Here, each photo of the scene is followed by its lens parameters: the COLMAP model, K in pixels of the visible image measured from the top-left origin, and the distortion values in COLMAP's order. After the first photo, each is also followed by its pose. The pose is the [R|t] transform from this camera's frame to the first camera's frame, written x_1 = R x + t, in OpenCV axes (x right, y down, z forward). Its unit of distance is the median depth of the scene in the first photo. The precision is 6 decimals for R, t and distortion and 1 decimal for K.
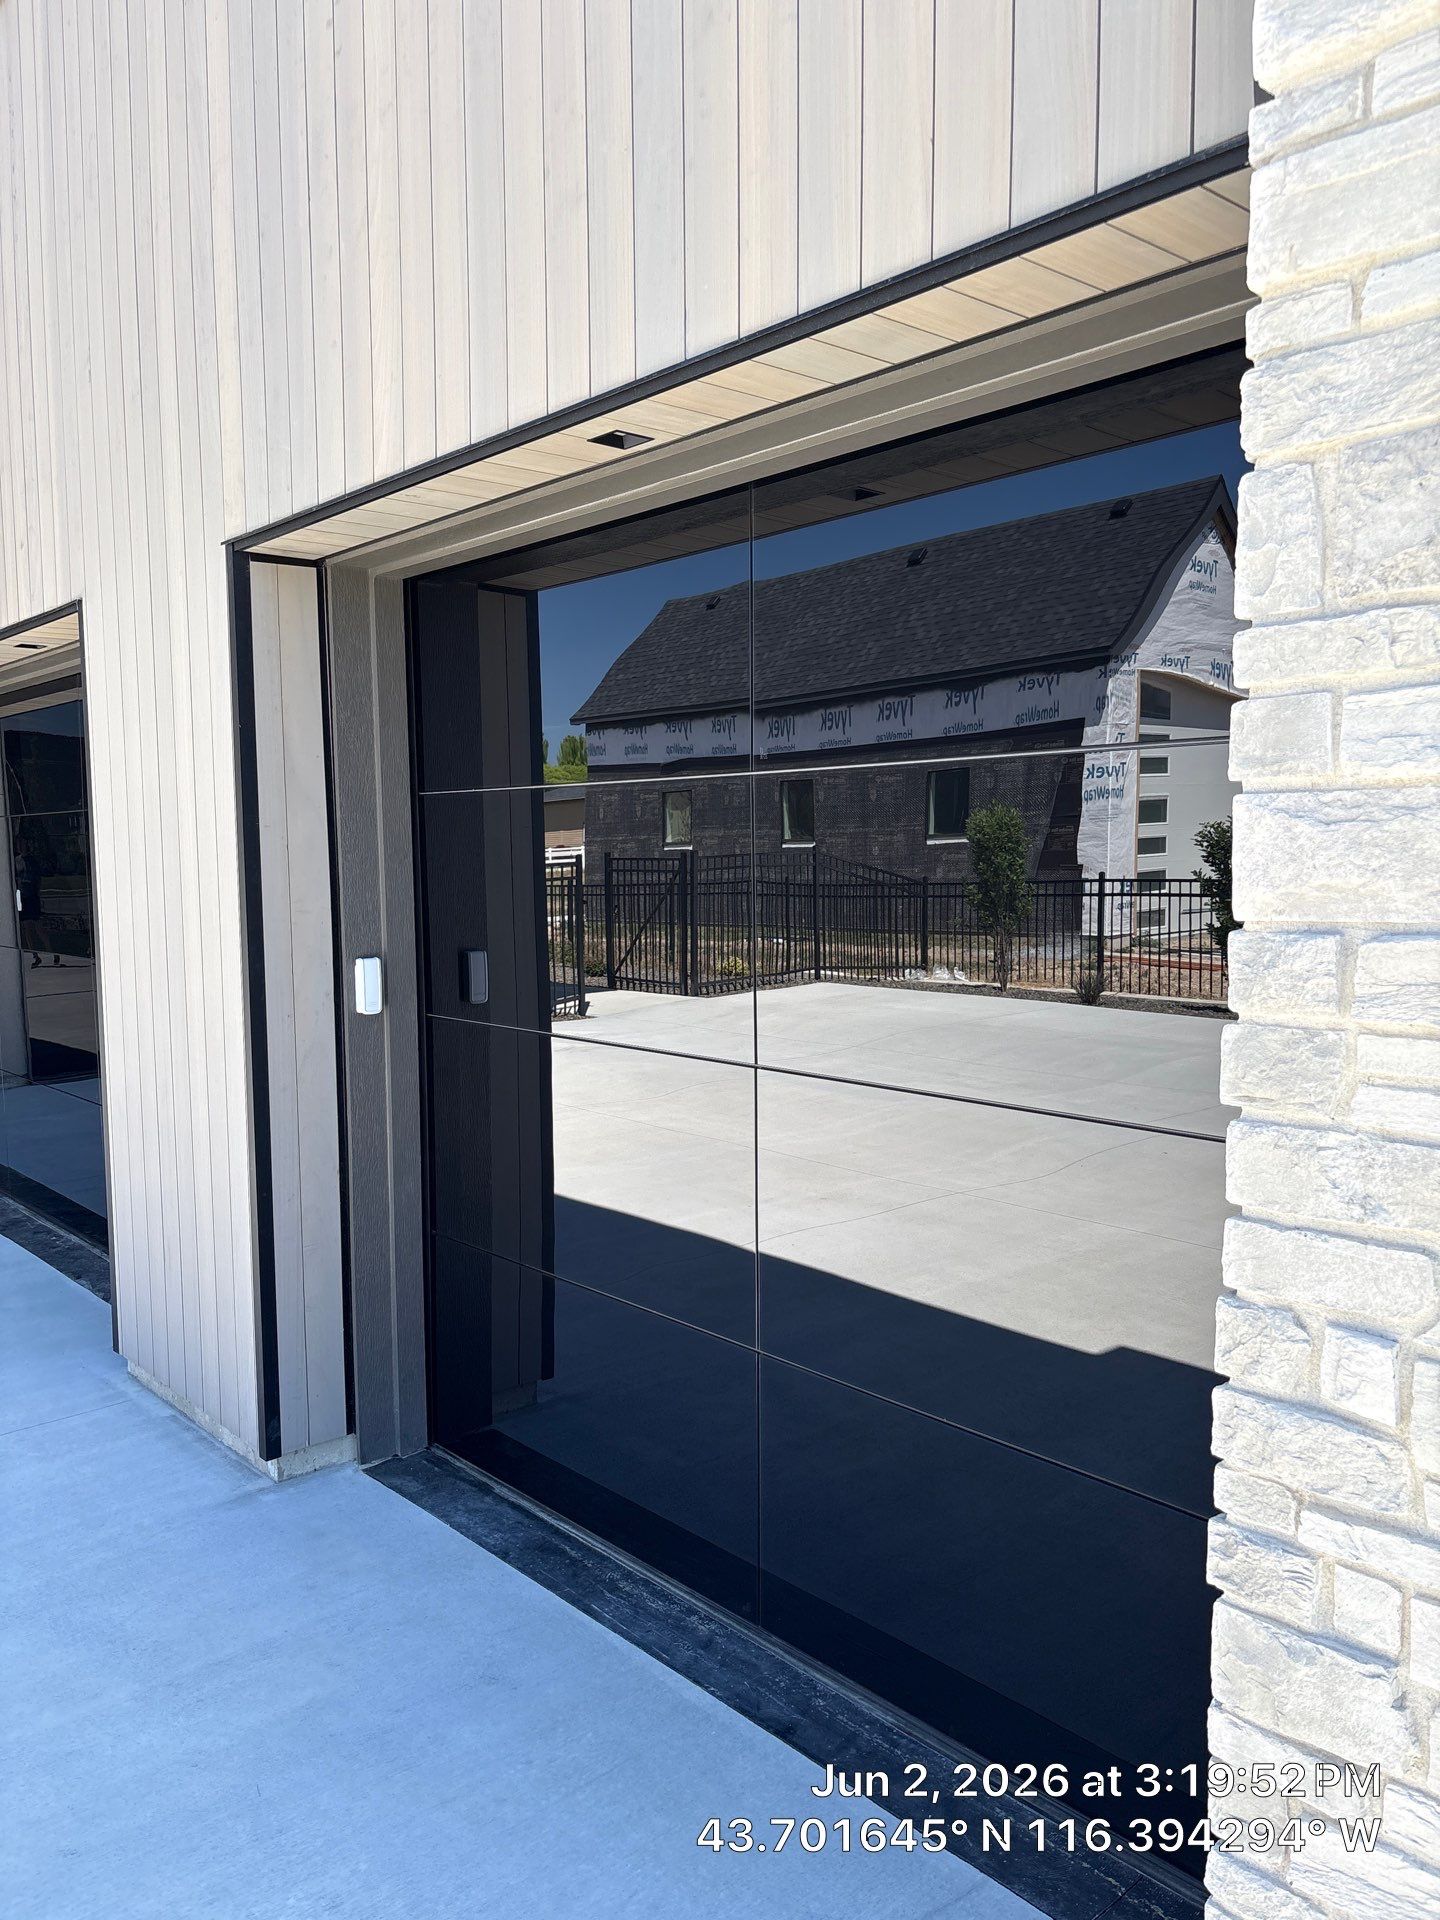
lens RADIAL K [[1437.4, 0, 708.3], [0, 1437.4, 966.3], [0, 0, 1]] dist [0.018805, 0.003302]
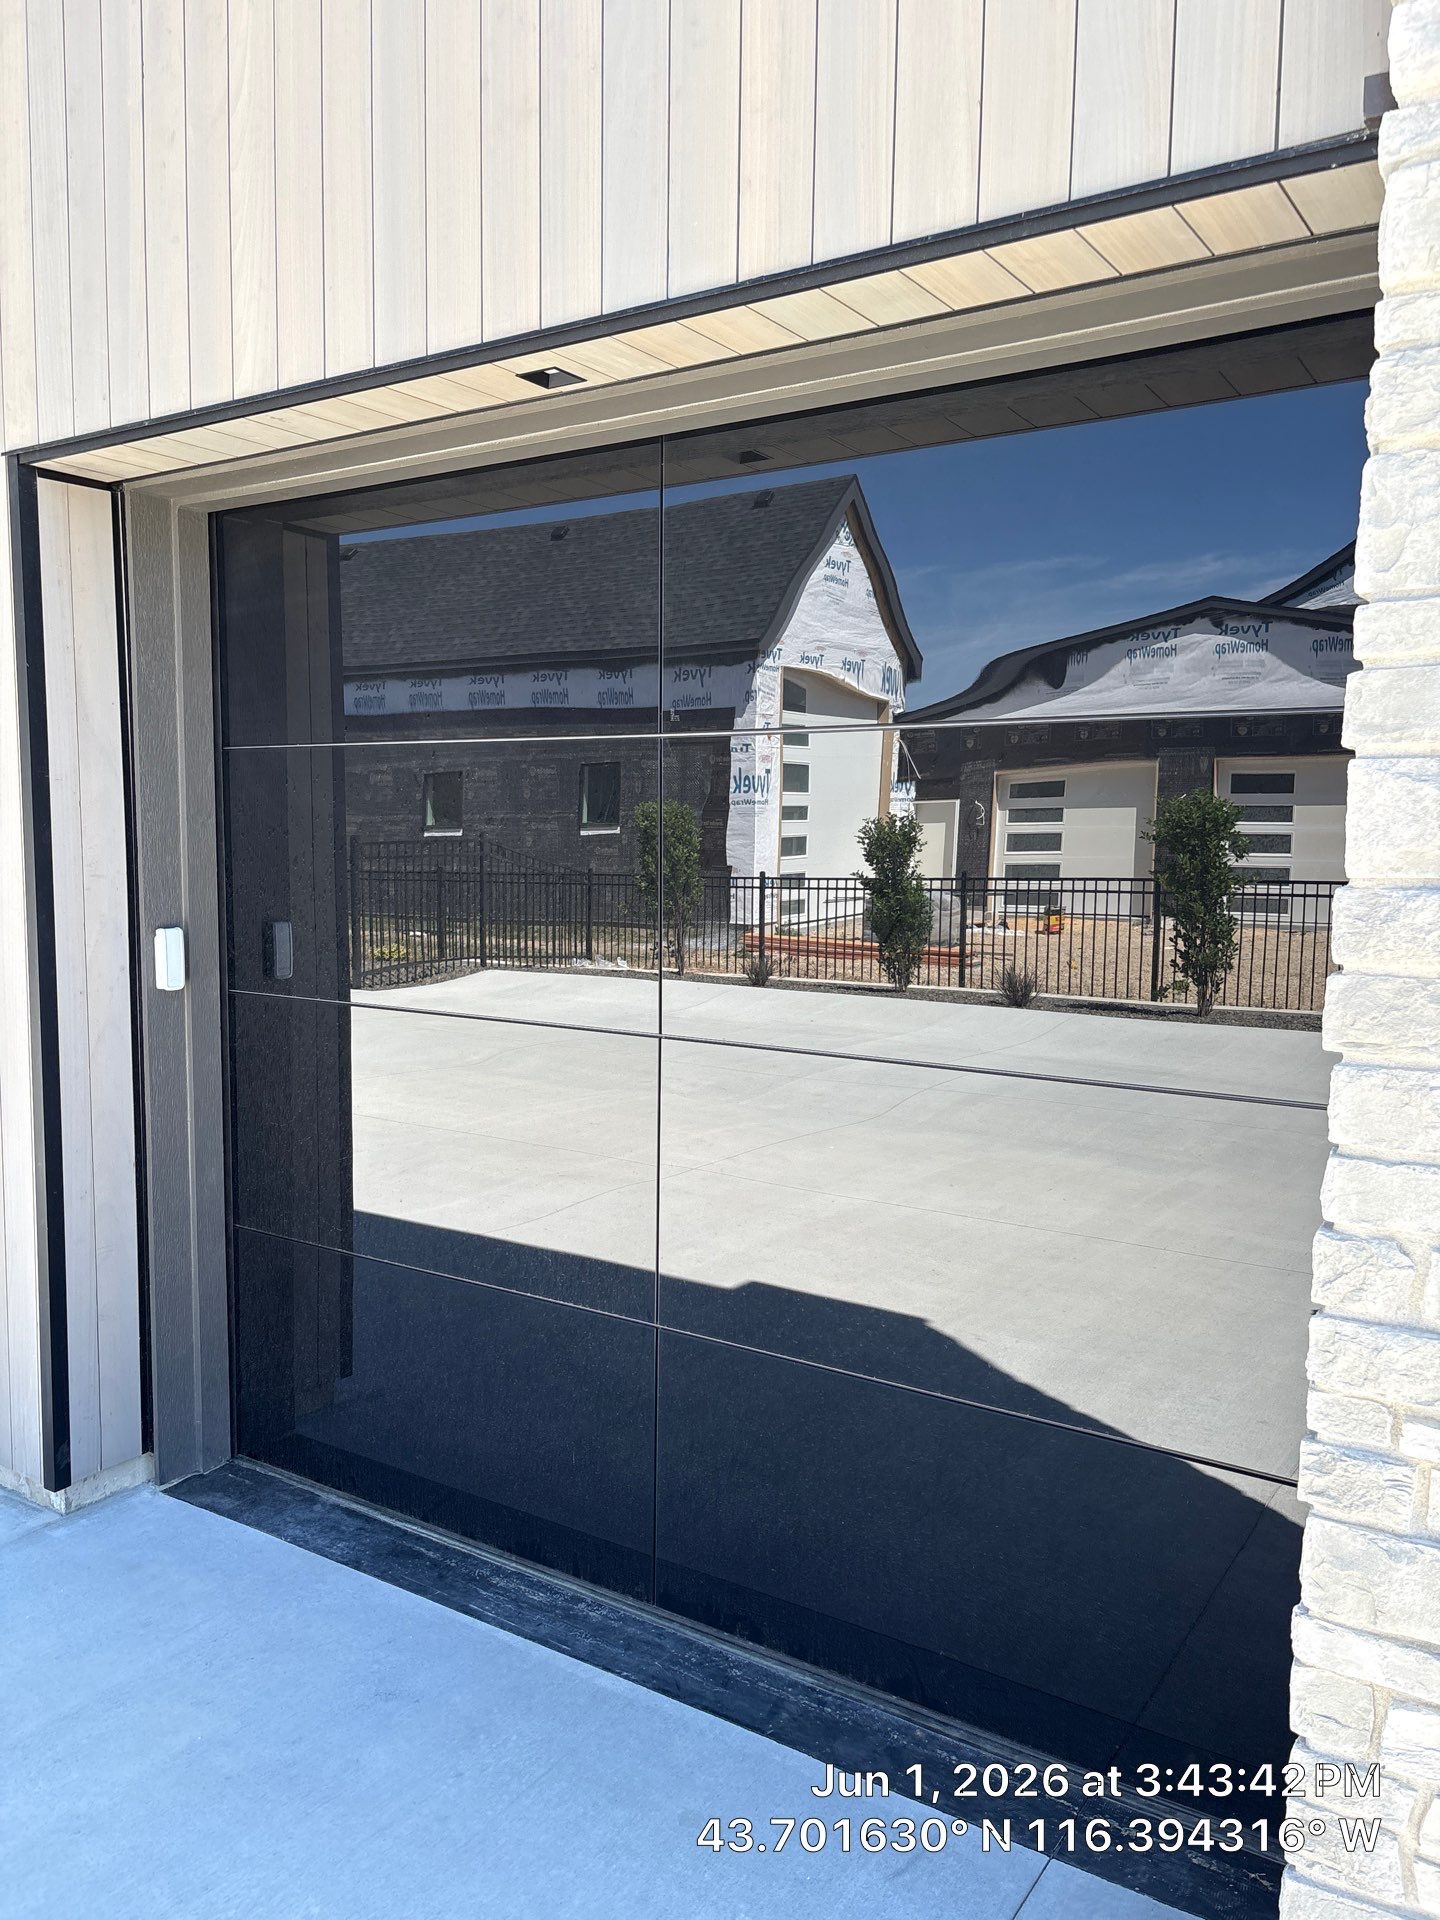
lens RADIAL K [[1437.4, 0, 708.3], [0, 1437.4, 966.3], [0, 0, 1]] dist [0.018805, 0.003302]
pose [[0.966772, -0.002688, 0.255628, -0.211249], [0.000025, 0.999946, 0.010419, 0.013162], [-0.255642, -0.010066, 0.966719, 0.051443]]
